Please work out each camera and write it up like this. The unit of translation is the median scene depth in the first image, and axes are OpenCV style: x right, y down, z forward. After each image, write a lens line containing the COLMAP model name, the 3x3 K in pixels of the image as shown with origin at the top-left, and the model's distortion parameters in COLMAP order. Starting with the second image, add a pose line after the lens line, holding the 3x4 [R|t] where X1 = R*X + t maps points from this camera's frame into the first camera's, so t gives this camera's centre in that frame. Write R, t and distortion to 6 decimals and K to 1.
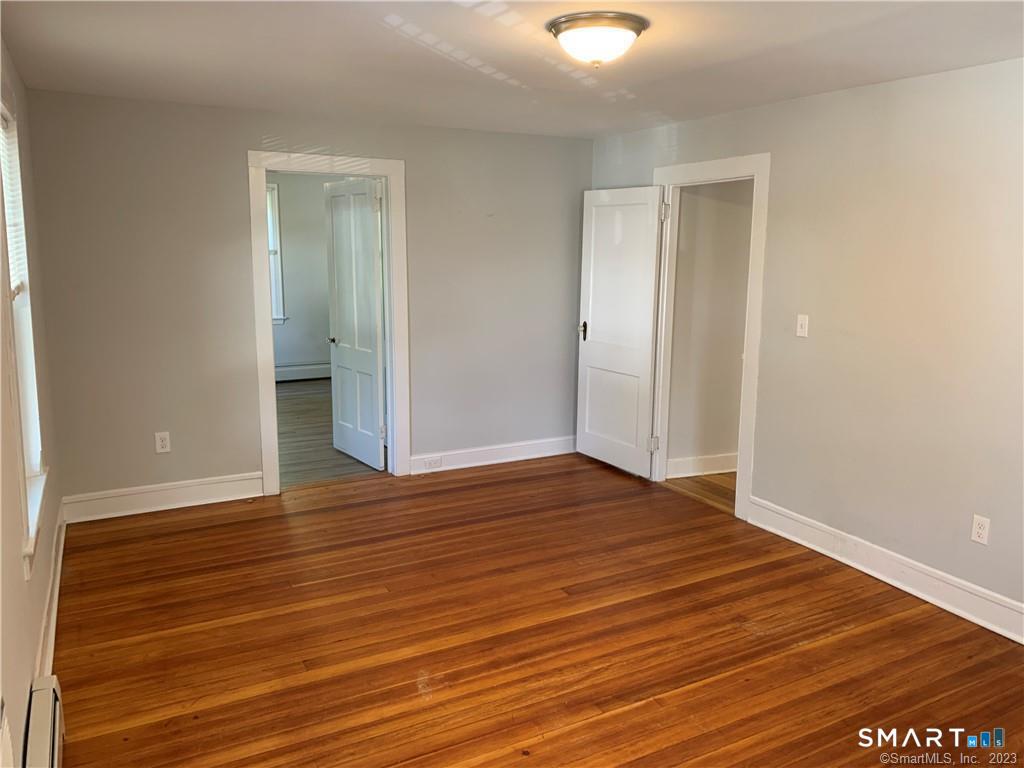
lens RADIAL K [[772.2, 0, 509.4], [0, 772.2, 381.1], [0, 0, 1]] dist [0.010637, -0.001626]
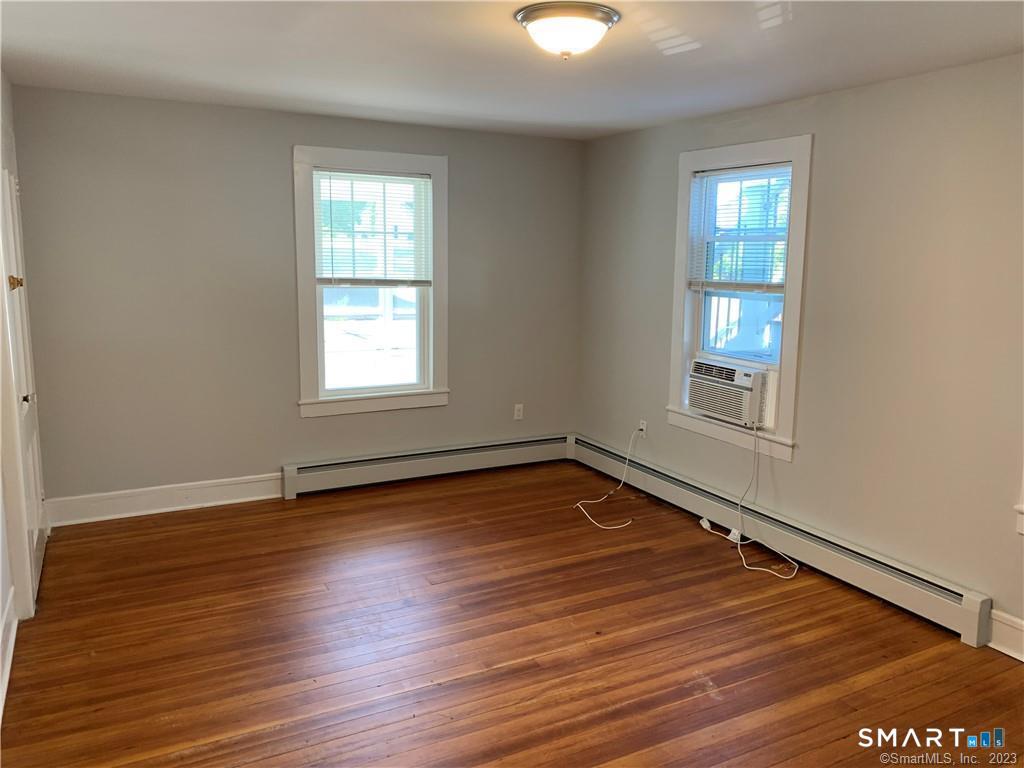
lens RADIAL K [[772.2, 0, 511.1], [0, 772.2, 382.3], [0, 0, 1]] dist [0.010637, -0.001626]
pose [[-0.999650, -0.026454, -0.000500, 0.153882], [-0.024924, 0.935136, 0.353410, -0.319552], [-0.008881, 0.353299, -0.935468, 1.780991]]
